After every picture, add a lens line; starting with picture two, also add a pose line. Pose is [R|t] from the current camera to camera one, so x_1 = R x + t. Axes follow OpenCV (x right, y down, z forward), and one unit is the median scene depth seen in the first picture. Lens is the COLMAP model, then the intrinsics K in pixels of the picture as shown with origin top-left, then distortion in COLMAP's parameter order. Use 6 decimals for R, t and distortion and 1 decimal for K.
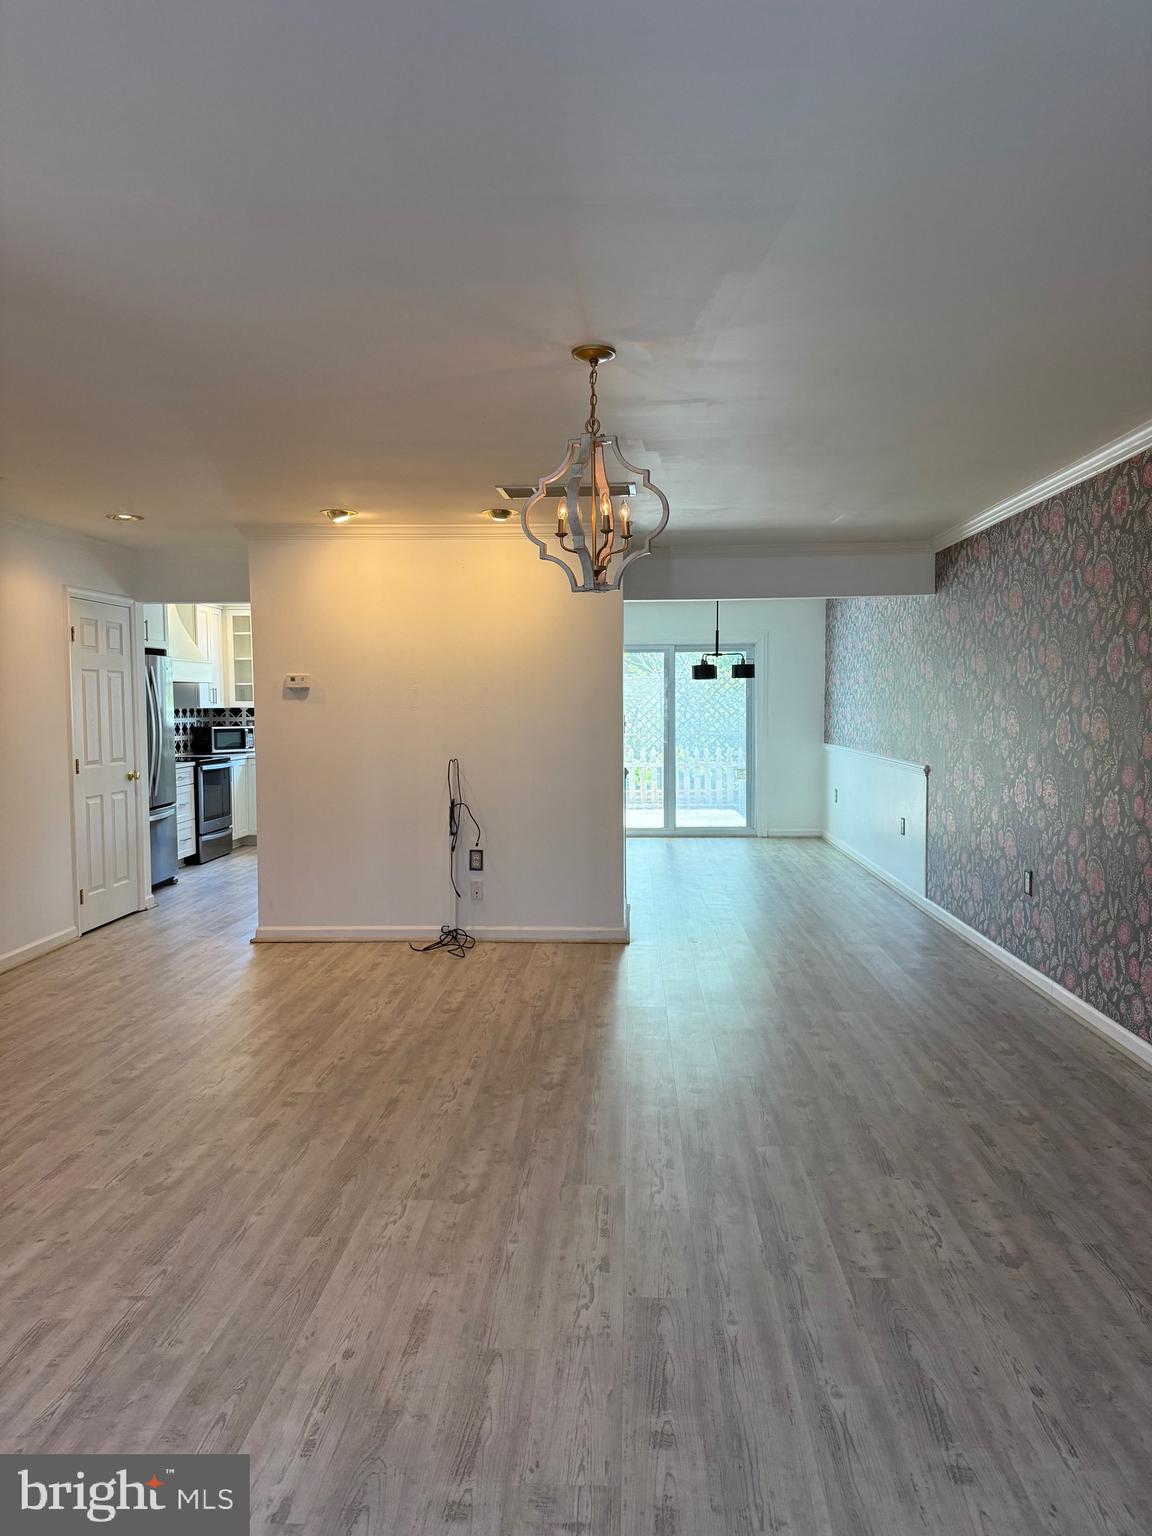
lens RADIAL K [[1080.4, 0, 580.3], [0, 1080.4, 757.0], [0, 0, 1]] dist [0.095272, -0.102787]
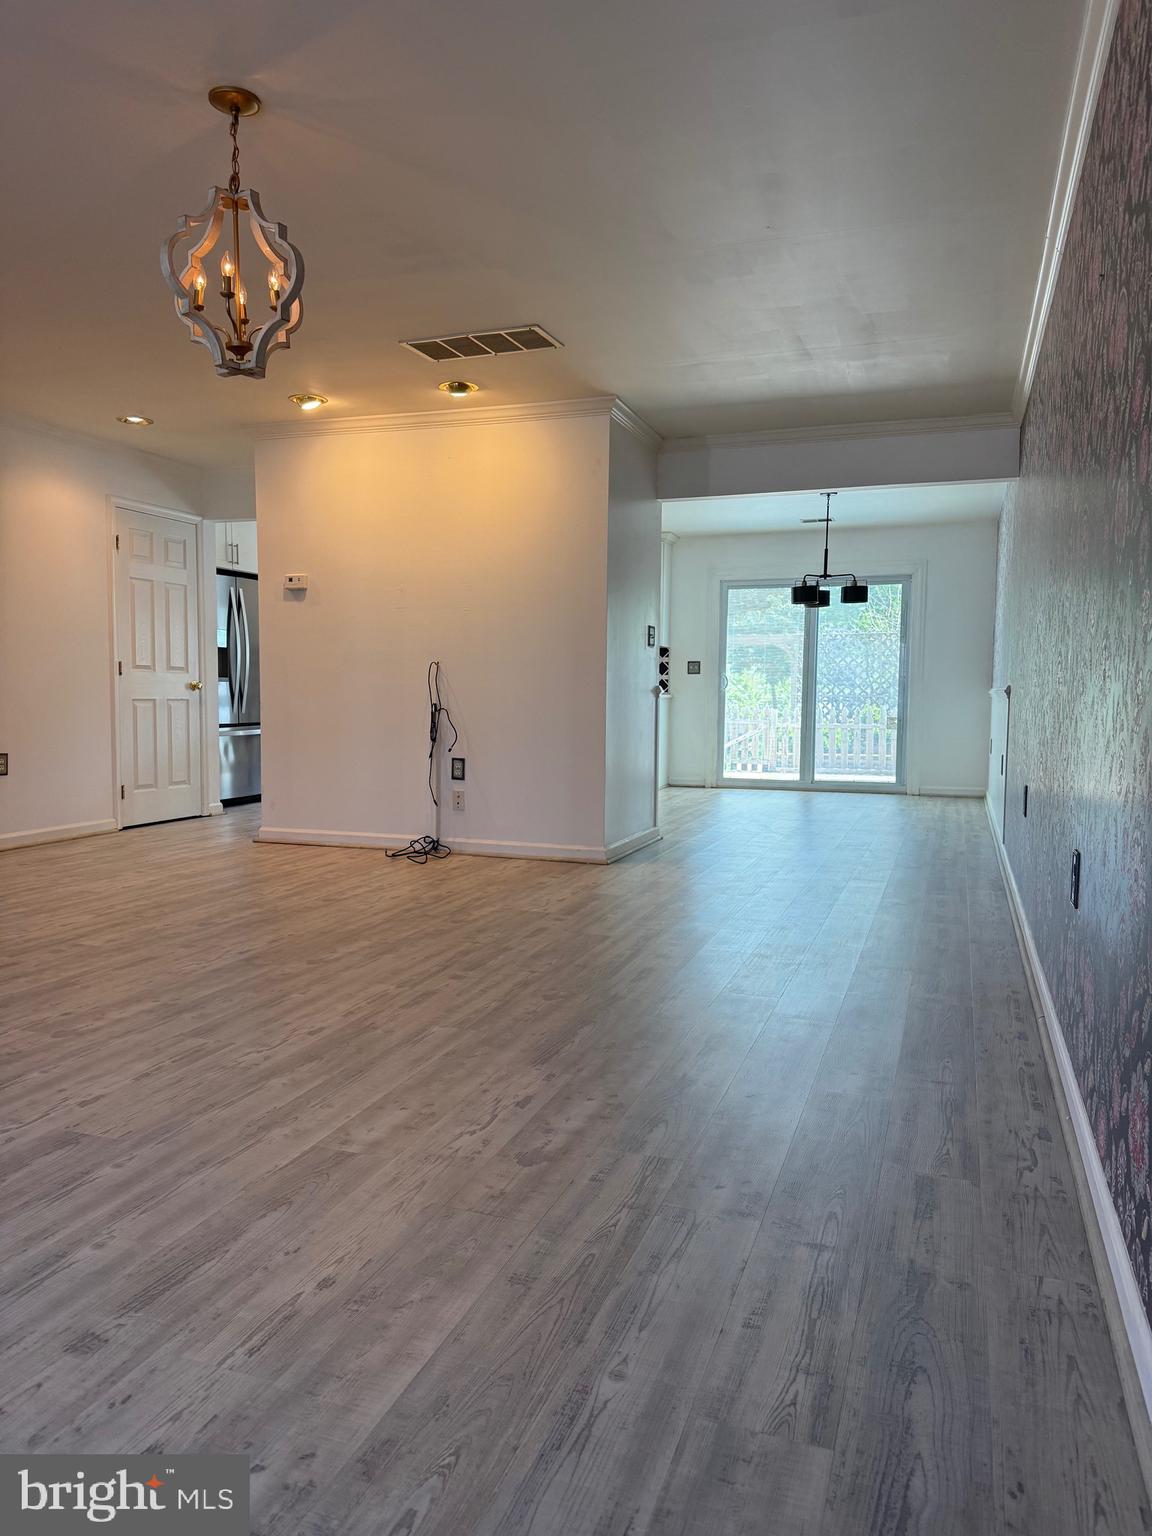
lens RADIAL K [[1080.4, 0, 564.2], [0, 1080.4, 770.8], [0, 0, 1]] dist [0.095272, -0.102787]
pose [[0.955196, 0.035985, -0.293777, 0.416878], [-0.029948, 0.999238, 0.025024, 0.107614], [0.294454, -0.015104, 0.955546, 0.179298]]
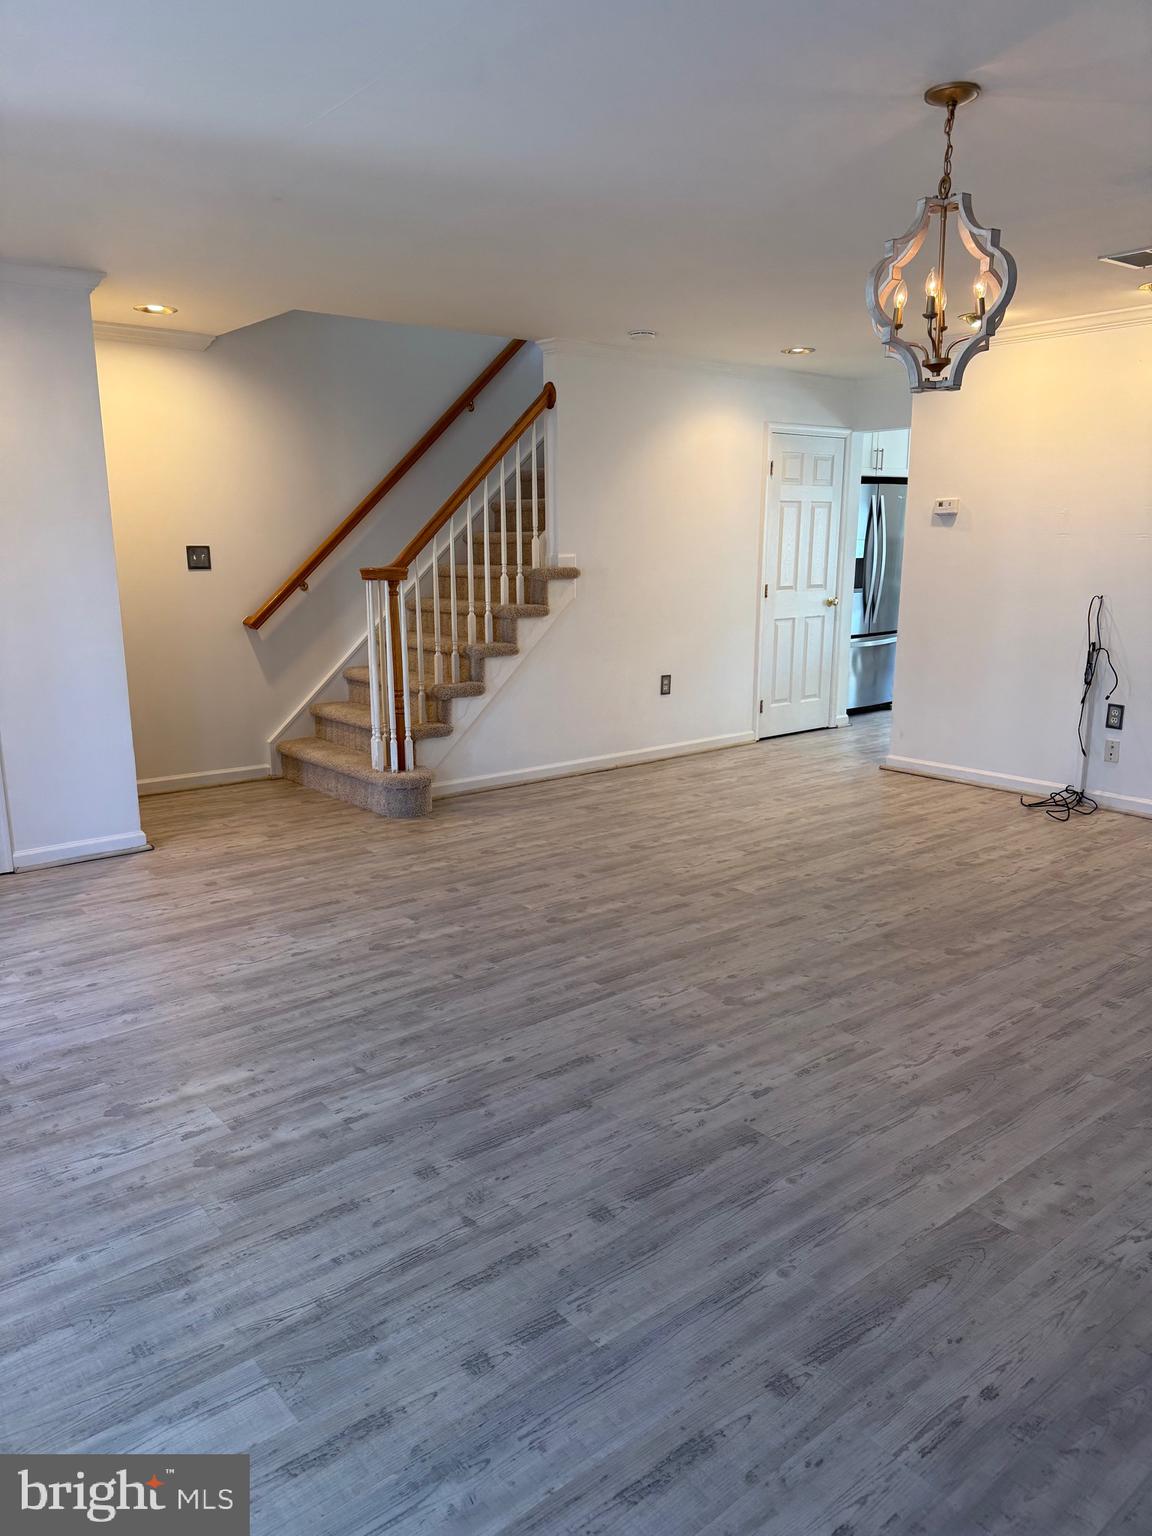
lens RADIAL K [[1080.4, 0, 580.7], [0, 1080.4, 767.2], [0, 0, 1]] dist [0.095272, -0.102787]
pose [[0.674276, 0.156849, -0.721630, 0.386773], [-0.040914, 0.983618, 0.175564, -0.001366], [0.737345, -0.088854, 0.669647, 0.151500]]
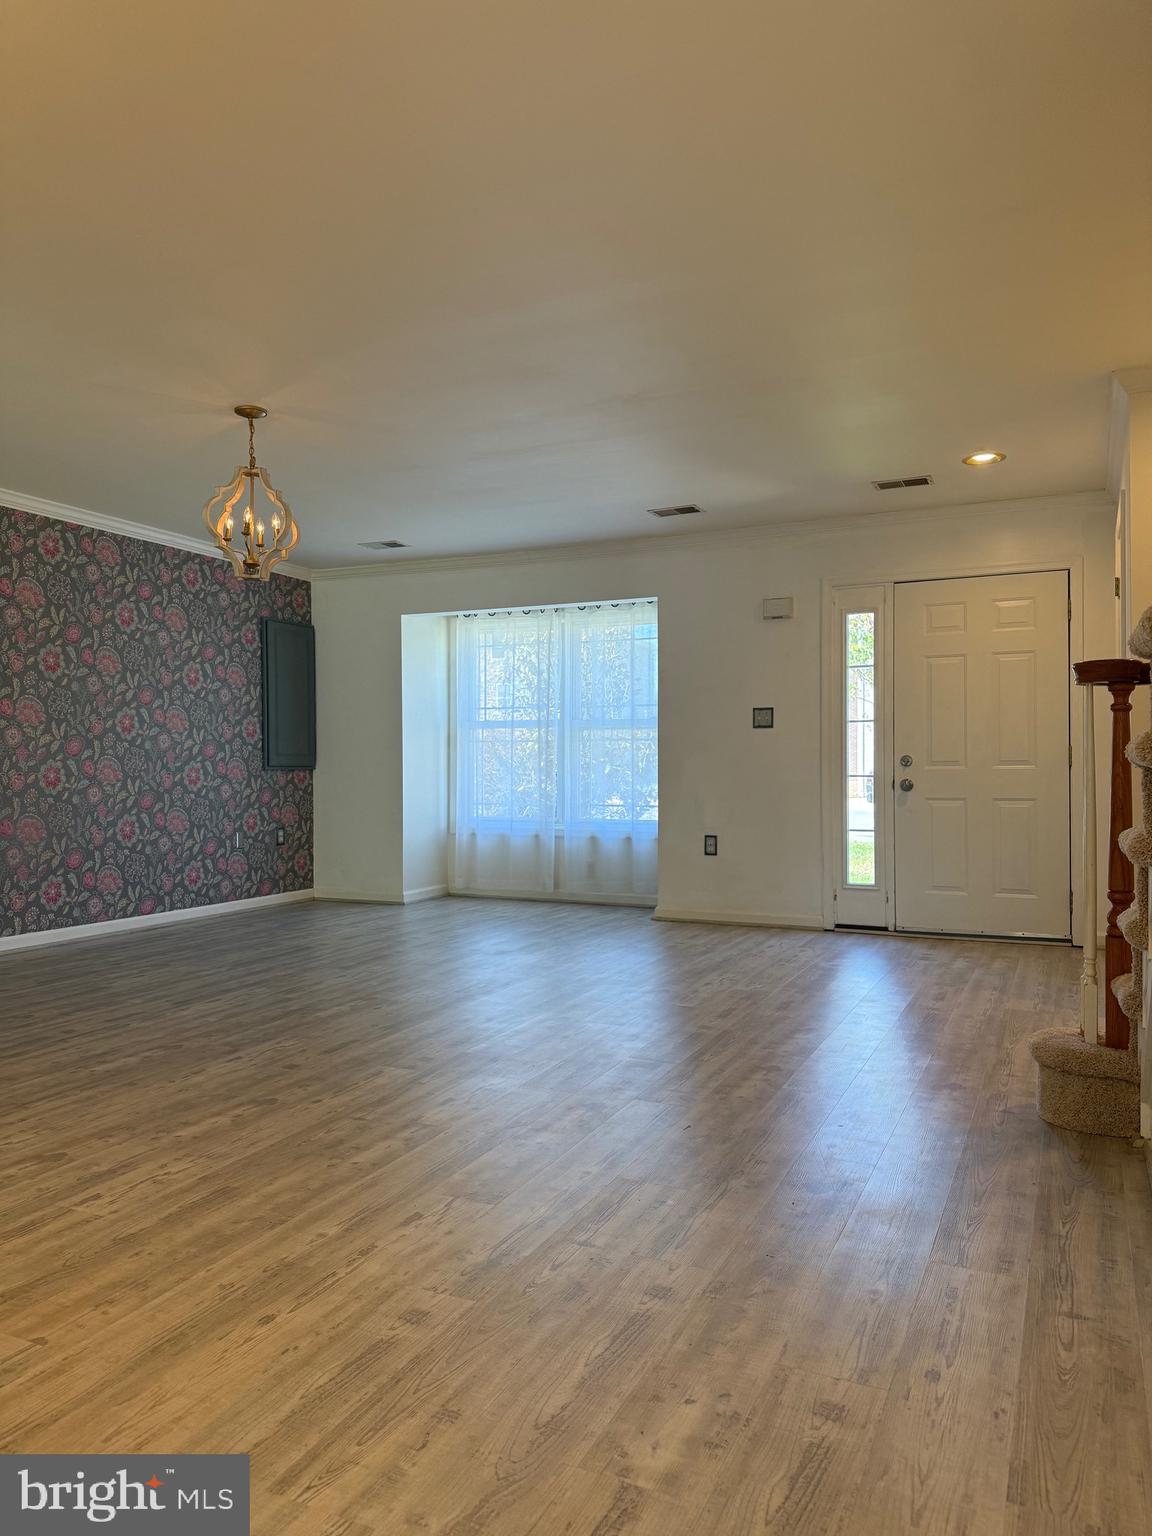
lens RADIAL K [[1080.4, 0, 552.2], [0, 1080.4, 788.3], [0, 0, 1]] dist [0.095272, -0.102787]
pose [[-0.919281, 0.002981, 0.393590, -0.678044], [0.029461, 0.997687, 0.061254, 0.026891], [-0.392497, 0.067905, -0.917243, 1.656726]]
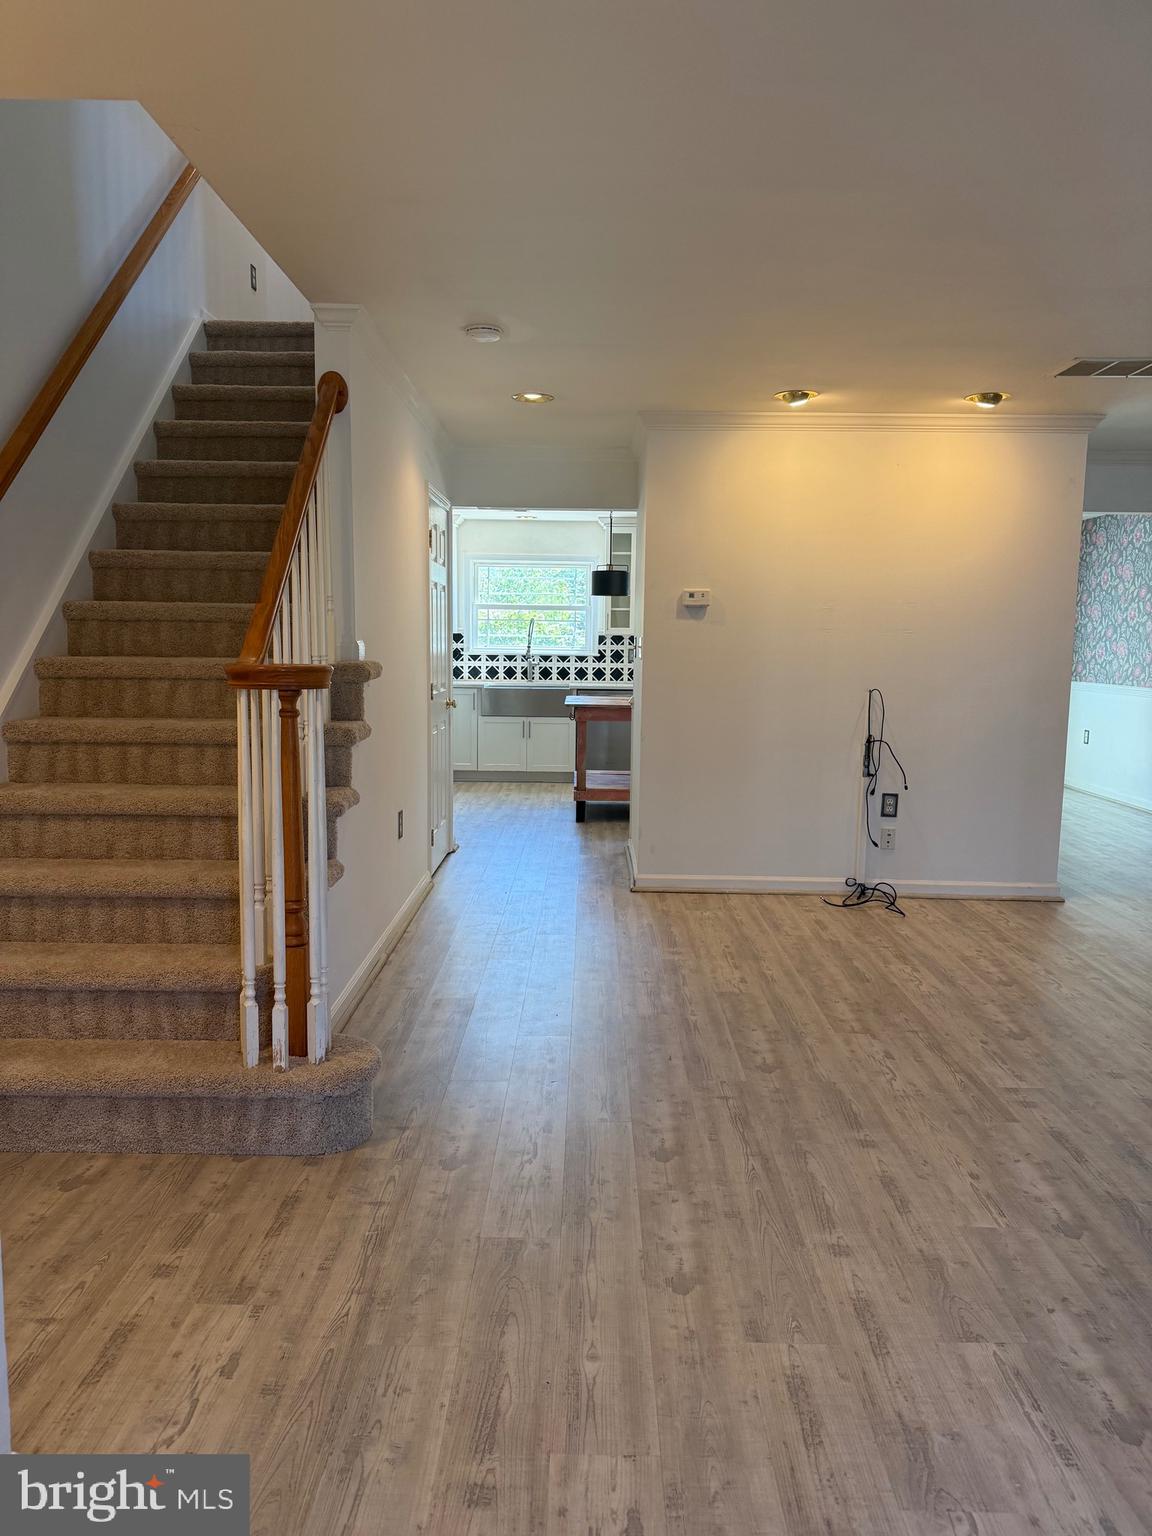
lens RADIAL K [[1080.4, 0, 584.7], [0, 1080.4, 758.7], [0, 0, 1]] dist [0.095272, -0.102787]
pose [[0.999096, 0.013686, 0.040257, -0.582230], [-0.016027, 0.998164, 0.058403, 0.015350], [-0.039383, -0.058995, 0.997481, 0.194516]]
